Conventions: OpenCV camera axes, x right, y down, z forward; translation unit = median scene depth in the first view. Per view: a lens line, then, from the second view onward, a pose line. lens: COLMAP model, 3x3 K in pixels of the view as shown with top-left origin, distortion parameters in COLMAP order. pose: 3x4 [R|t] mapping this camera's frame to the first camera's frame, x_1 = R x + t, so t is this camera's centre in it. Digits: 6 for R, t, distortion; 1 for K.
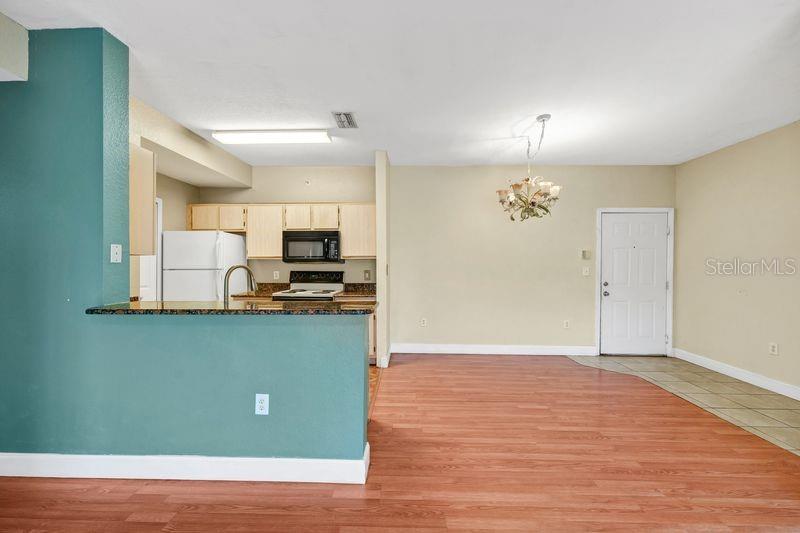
lens RADIAL K [[330.4, 0, 395.7], [0, 330.4, 272.1], [0, 0, 1]] dist [-0.002138, -0.000155]
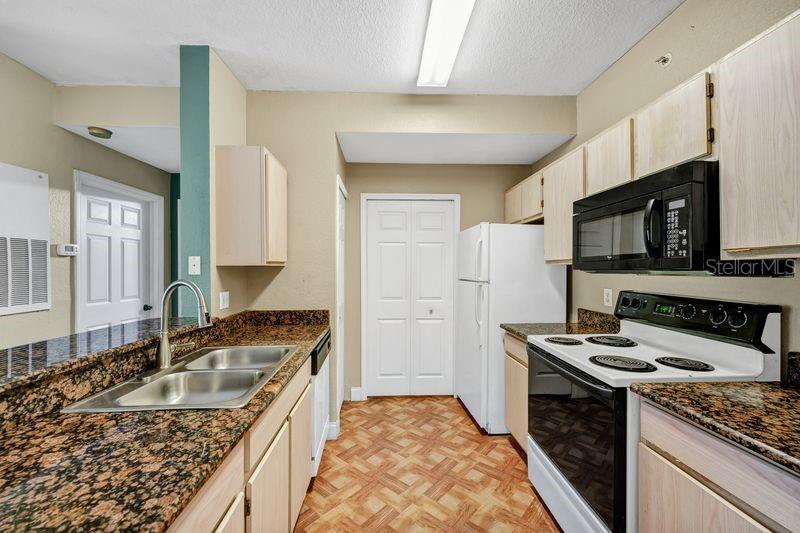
lens RADIAL K [[330.4, 0, 400.8], [0, 330.4, 269.1], [0, 0, 1]] dist [-0.002138, -0.000155]
pose [[0.099438, -0.003685, -0.995037, 0.084875], [-0.021066, 0.999761, -0.005808, -0.027148], [0.994821, 0.021539, 0.099337, 0.774096]]
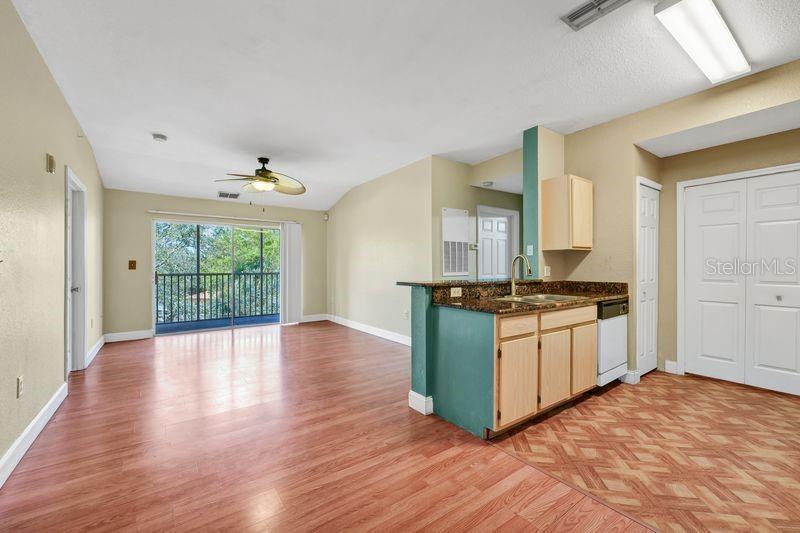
lens RADIAL K [[325.7, 0, 388.7], [0, 325.7, 262.0], [0, 0, 1]] dist [0.012301, -0.003106]
pose [[-0.799111, -0.015621, -0.600981, 0.396671], [-0.020036, 0.999799, 0.000655, 0.009970], [0.600850, 0.012565, -0.799263, 0.992067]]
